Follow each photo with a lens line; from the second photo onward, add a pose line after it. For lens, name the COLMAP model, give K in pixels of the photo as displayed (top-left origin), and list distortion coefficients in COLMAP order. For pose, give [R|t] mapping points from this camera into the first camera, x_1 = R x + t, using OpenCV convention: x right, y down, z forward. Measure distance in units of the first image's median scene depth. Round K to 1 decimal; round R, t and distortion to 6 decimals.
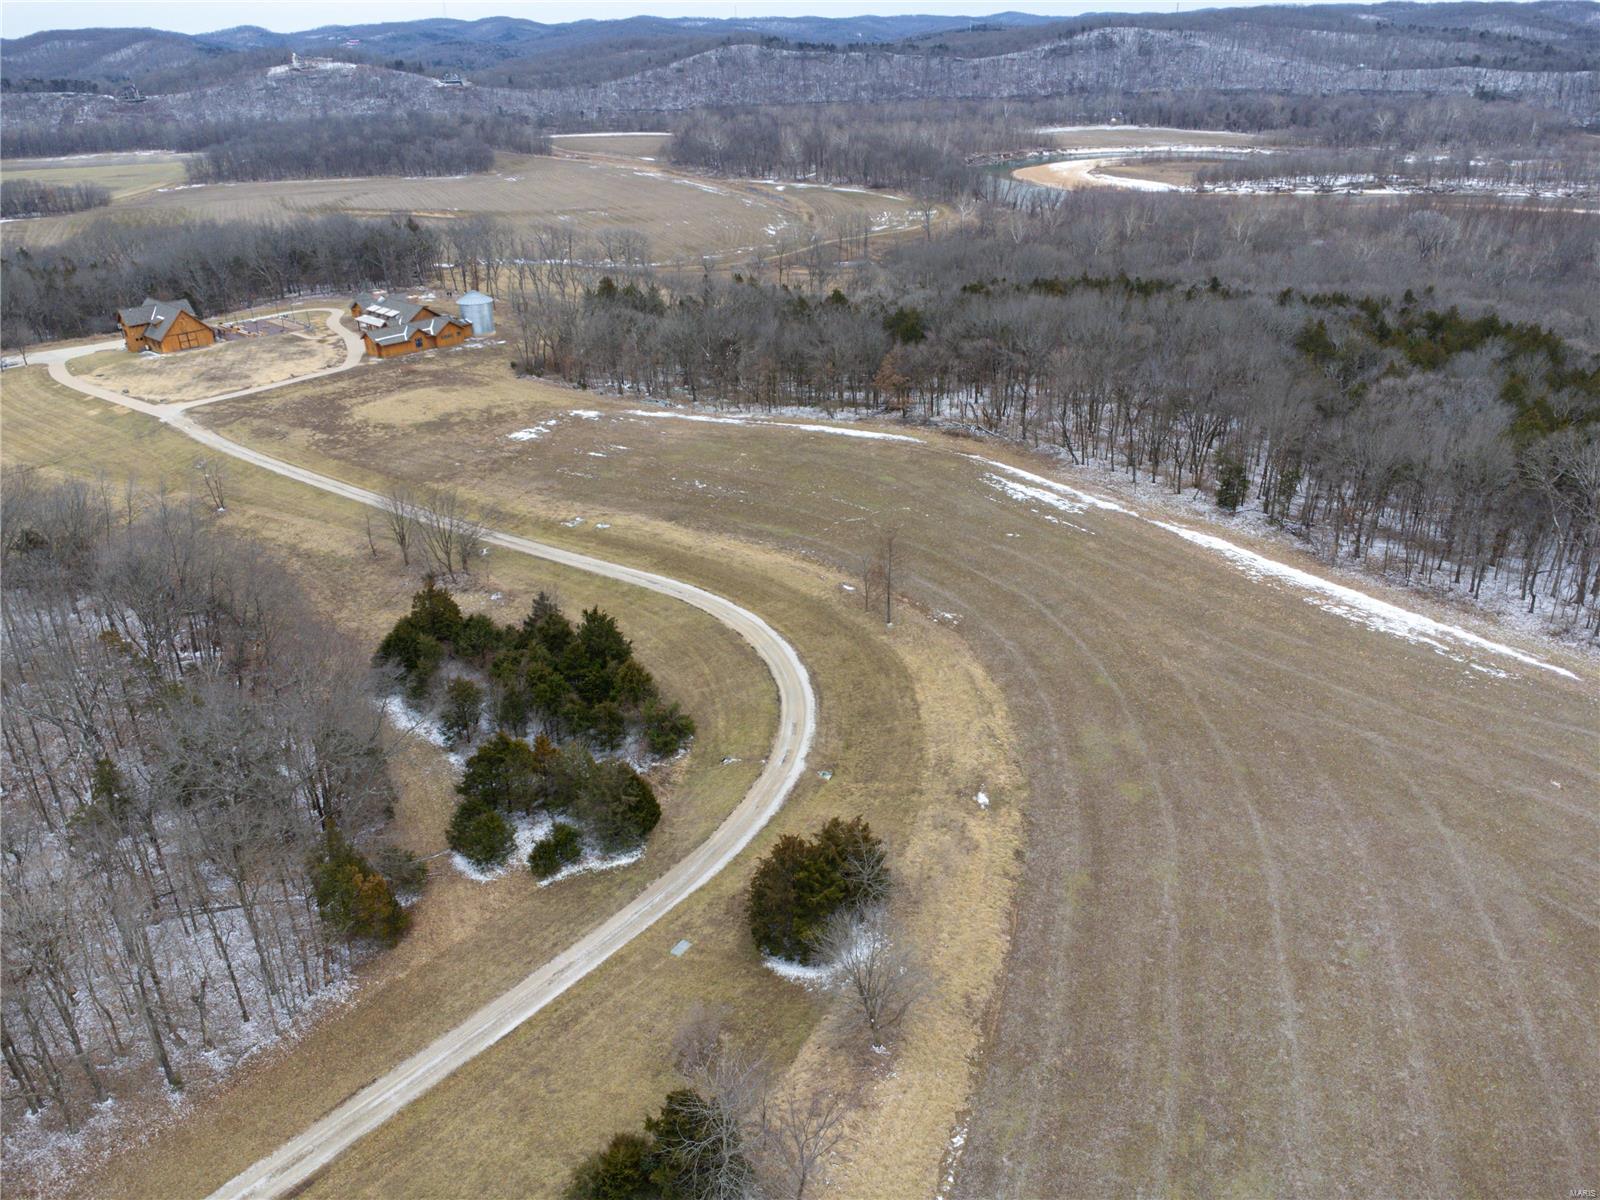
lens RADIAL K [[1151.0, 0, 800.0], [0, 1151.0, 600.0], [0, 0, 1]] dist [0.009895, -0.006357]
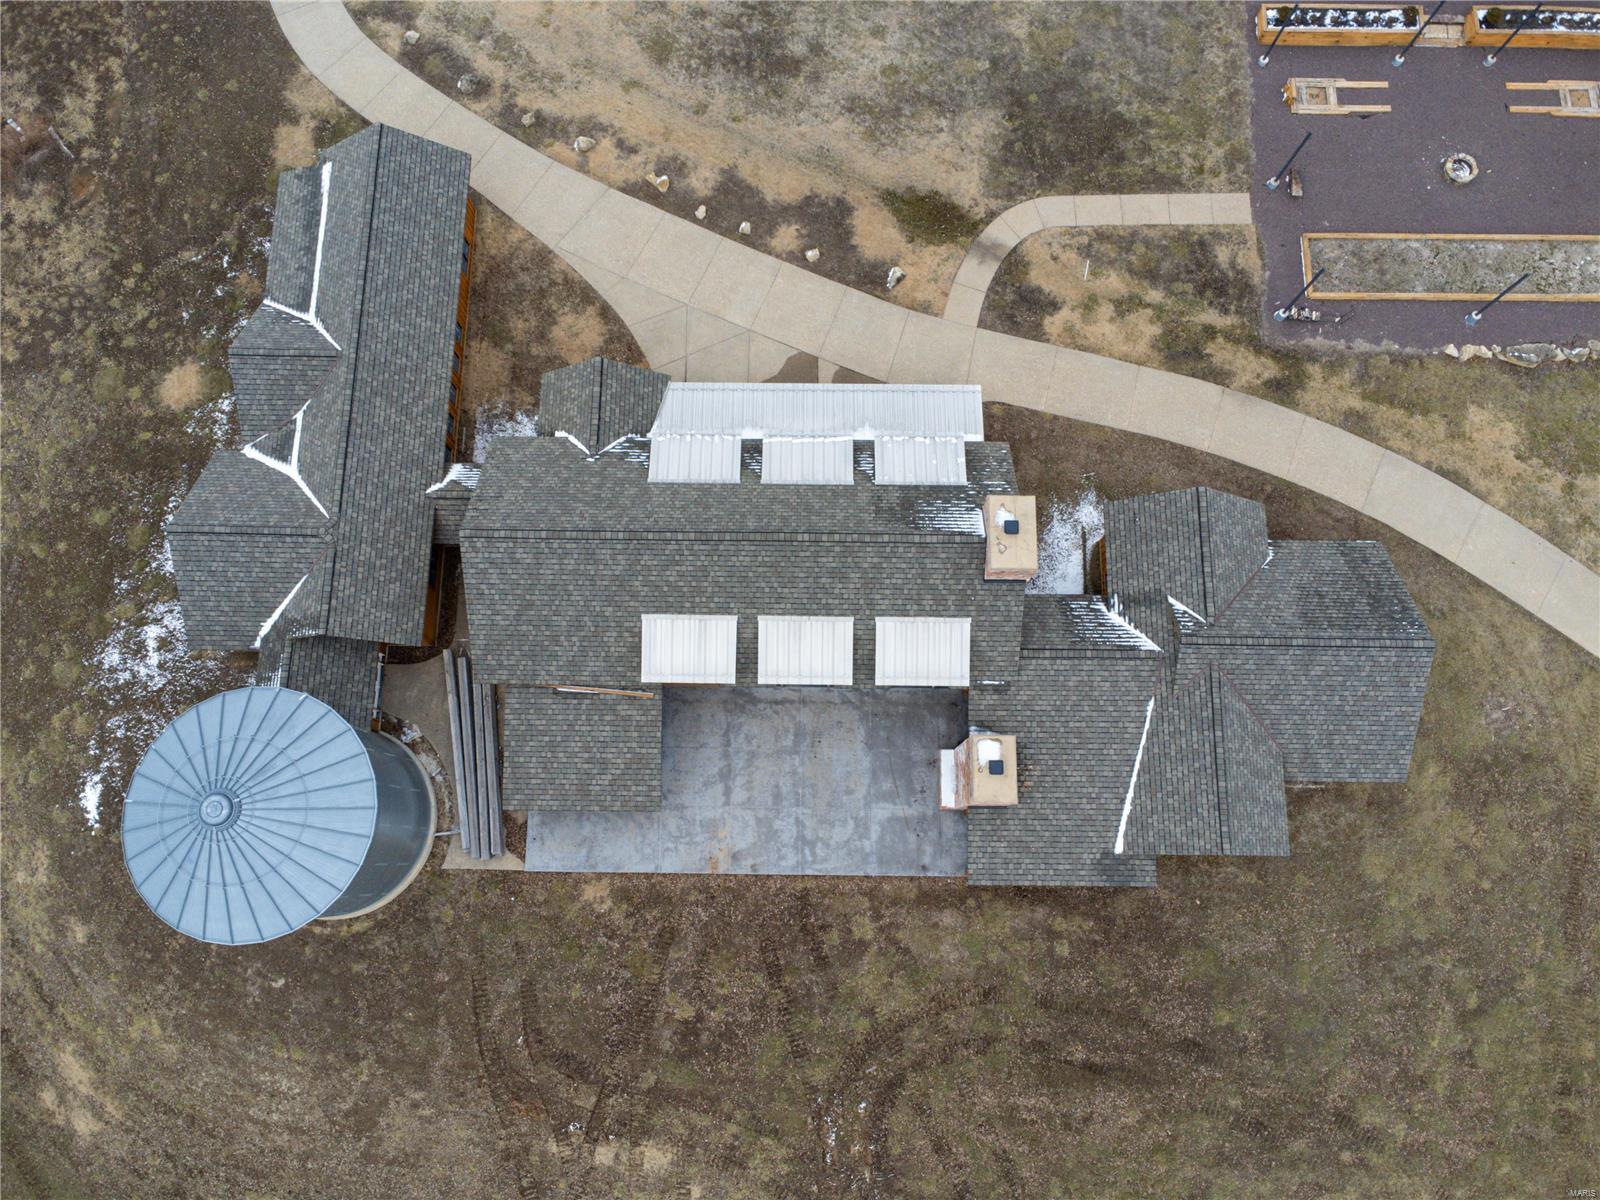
lens RADIAL K [[1151.0, 0, 800.0], [0, 1151.0, 600.0], [0, 0, 1]] dist [0.009895, -0.006357]
pose [[-0.741028, 0.659733, -0.125020, -0.329705], [-0.280883, -0.135442, 0.950137, -0.408321], [0.609904, 0.739194, 0.285674, 0.973447]]
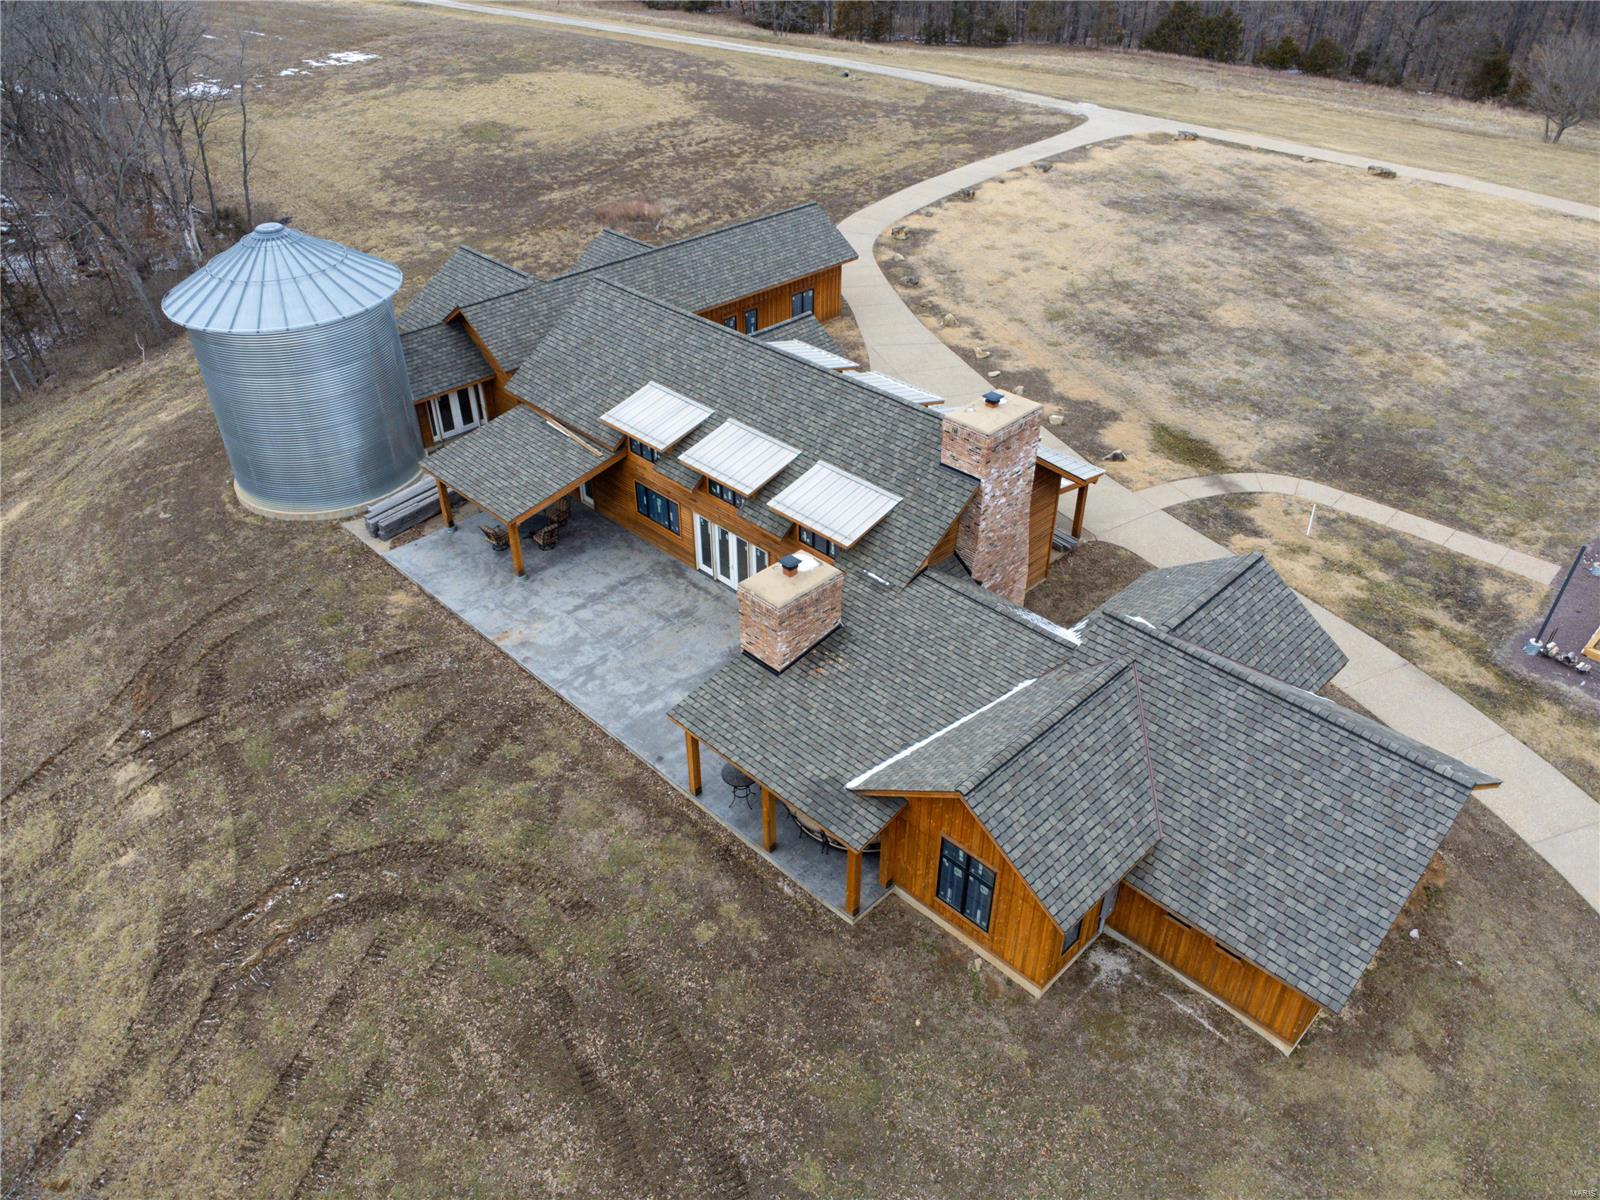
lens RADIAL K [[1151.0, 0, 800.0], [0, 1151.0, 600.0], [0, 0, 1]] dist [0.009895, -0.006357]
pose [[-0.998966, -0.002002, 0.045428, -0.358804], [0.039005, 0.475785, 0.878696, -0.375622], [-0.023373, 0.879559, -0.475215, 1.104008]]
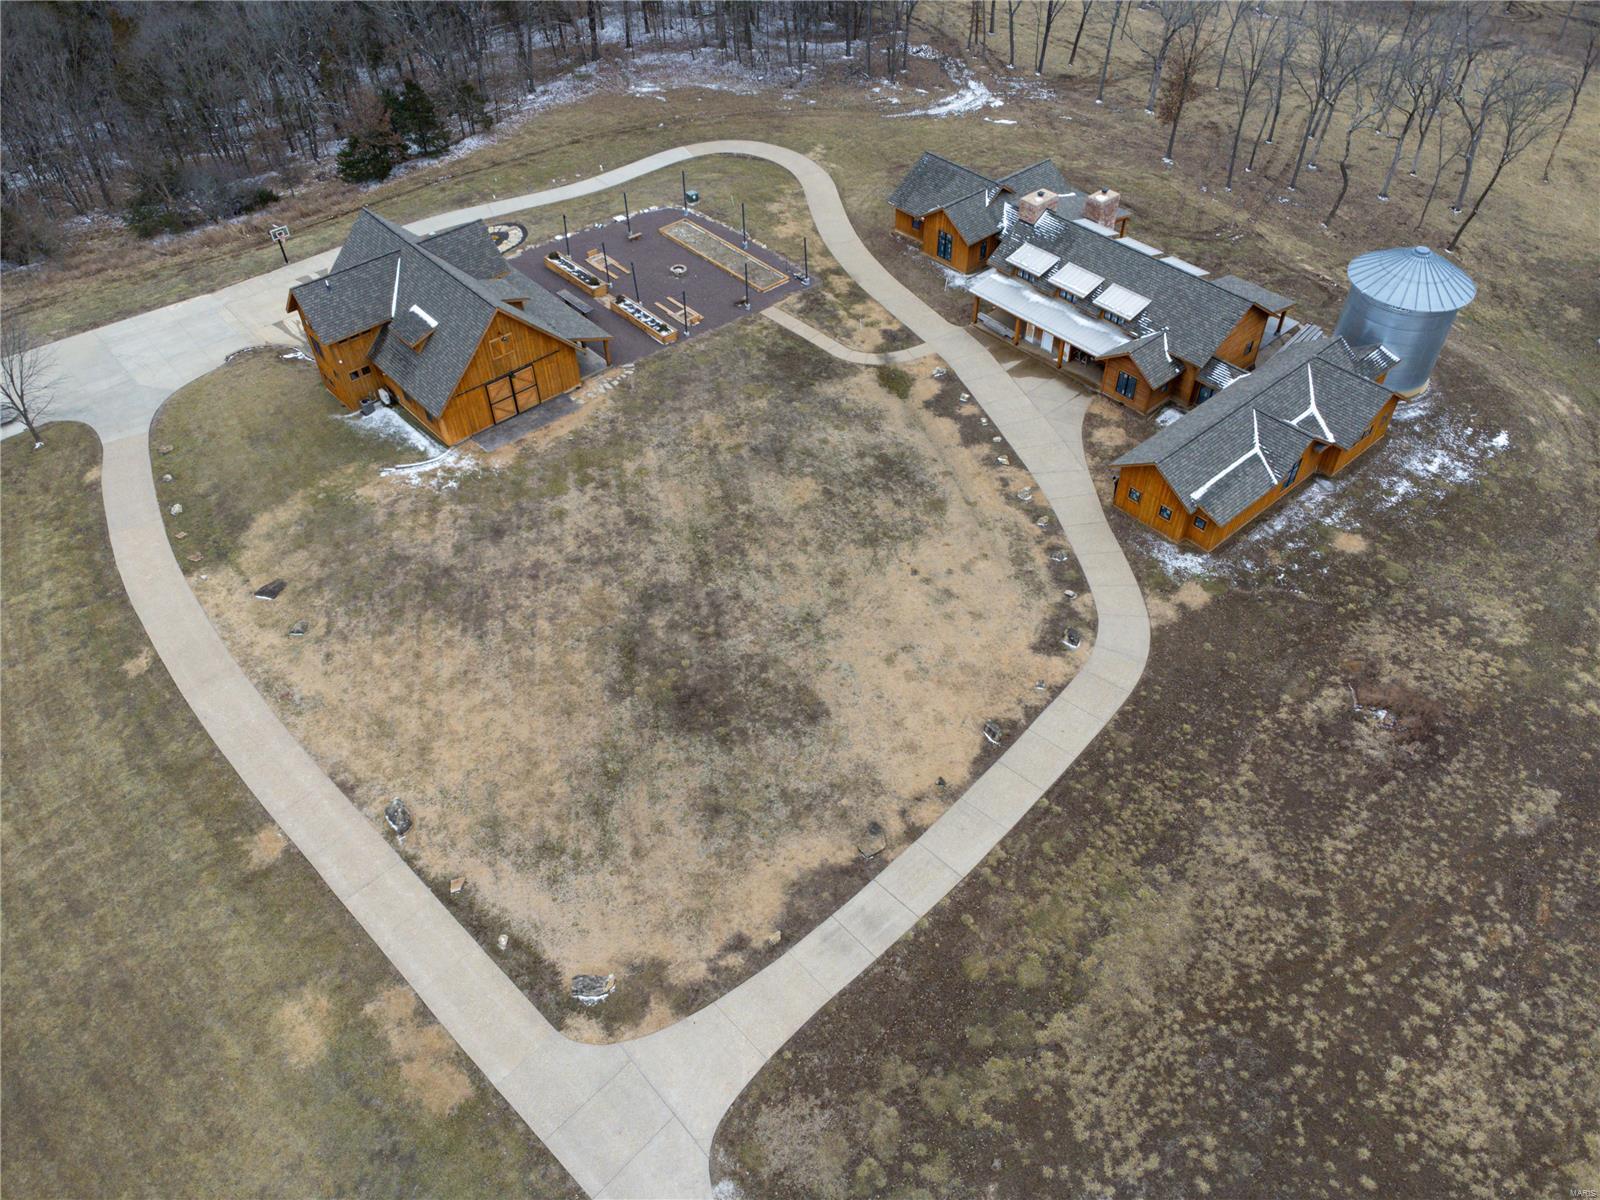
lens RADIAL K [[1151.0, 0, 800.0], [0, 1151.0, 600.0], [0, 0, 1]] dist [0.009895, -0.006357]
pose [[0.994739, 0.078546, -0.065765, -0.412079], [-0.053394, 0.945396, 0.321520, -0.267711], [0.087428, -0.316317, 0.944616, 0.667781]]
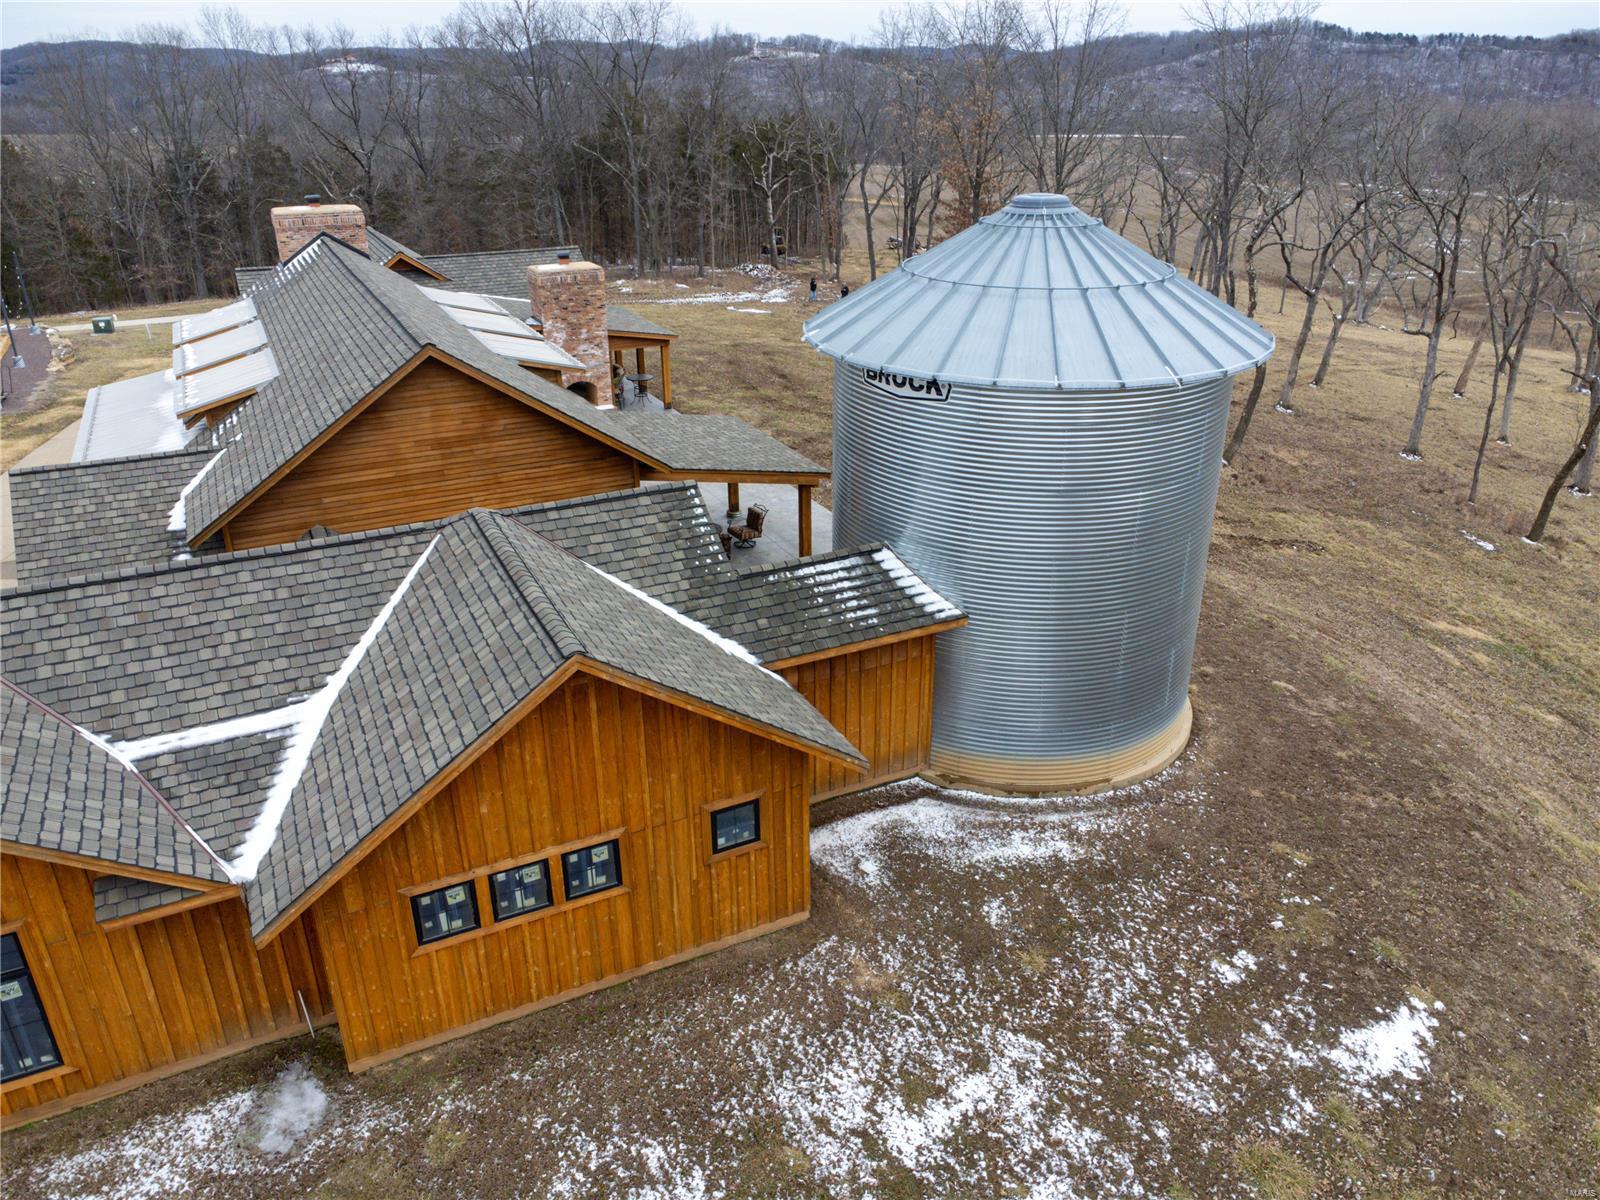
lens RADIAL K [[1151.0, 0, 800.0], [0, 1151.0, 600.0], [0, 0, 1]] dist [0.009895, -0.006357]
pose [[0.935254, 0.160463, -0.315518, -0.267087], [-0.169775, 0.985481, -0.002058, -0.237480], [0.310607, 0.055492, 0.948917, 0.913448]]
